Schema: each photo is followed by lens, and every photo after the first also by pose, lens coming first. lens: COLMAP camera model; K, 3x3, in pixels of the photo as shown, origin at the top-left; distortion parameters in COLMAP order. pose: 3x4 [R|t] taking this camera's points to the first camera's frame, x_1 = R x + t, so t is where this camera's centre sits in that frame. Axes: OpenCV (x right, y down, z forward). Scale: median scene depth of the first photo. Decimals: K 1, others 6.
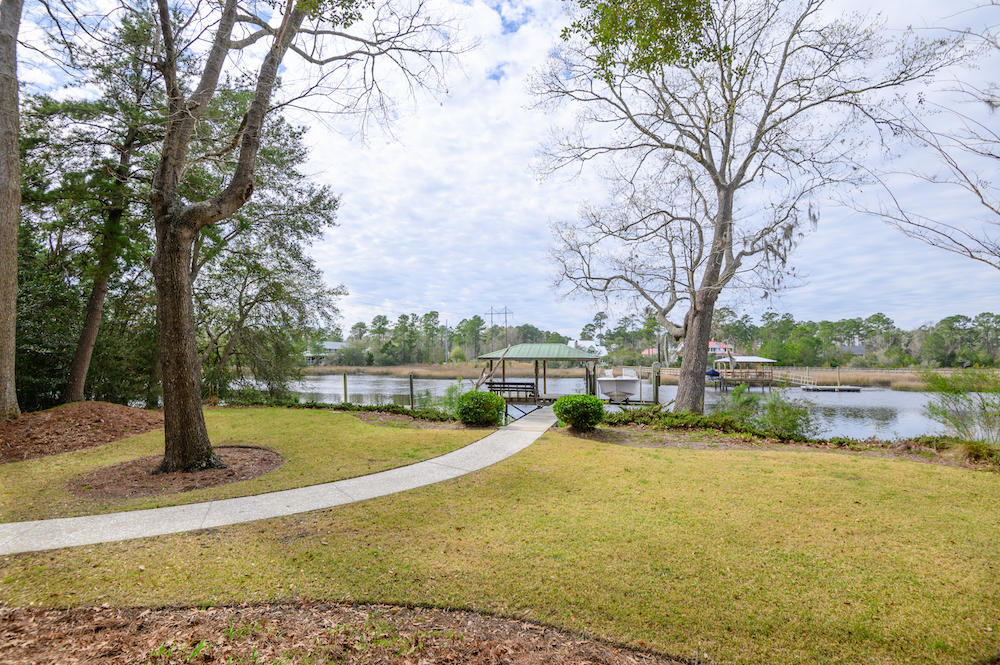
lens RADIAL K [[471.6, 0, 500.0], [0, 471.6, 332.5], [0, 0, 1]] dist [-0.016902, -0.000107]
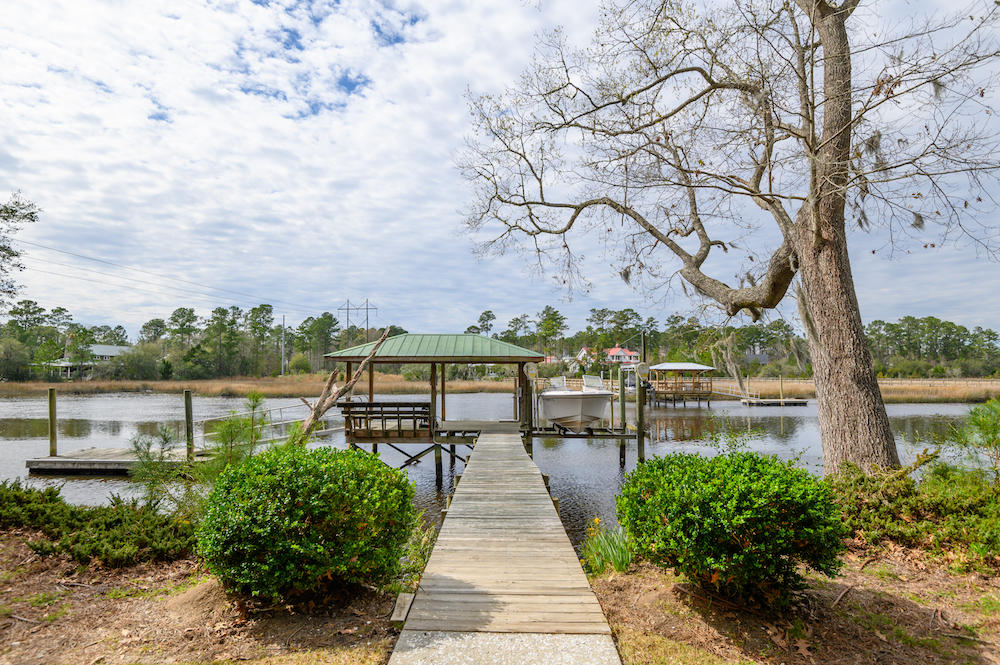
lens RADIAL K [[565.7, 0, 496.7], [0, 565.7, 343.0], [0, 0, 1]] dist [0.007392, -0.025856]
pose [[0.971073, 0.007141, 0.238677, -0.002073], [-0.008773, 0.999945, 0.005774, 0.007255], [-0.238623, -0.007701, 0.971082, 0.075329]]
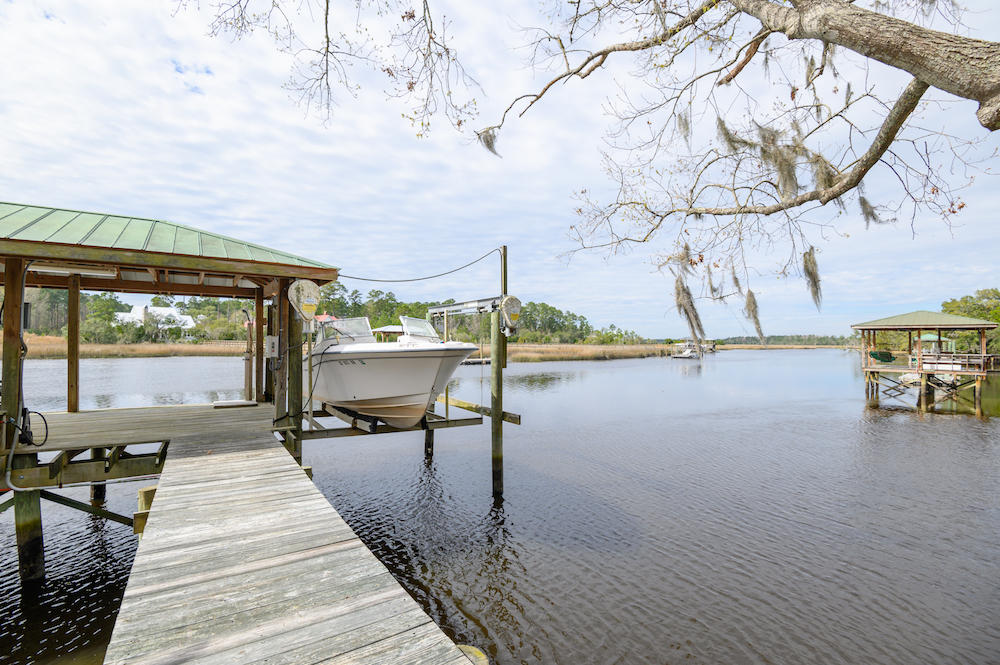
lens RADIAL K [[456.8, 0, 499.1], [0, 456.8, 341.6], [0, 0, 1]] dist [-0.017633, -0.000084]
pose [[0.672441, -0.000013, 0.740150, 0.017251], [-0.049516, 0.997759, 0.045004, 0.016690], [-0.738492, -0.066912, 0.670934, 0.162705]]
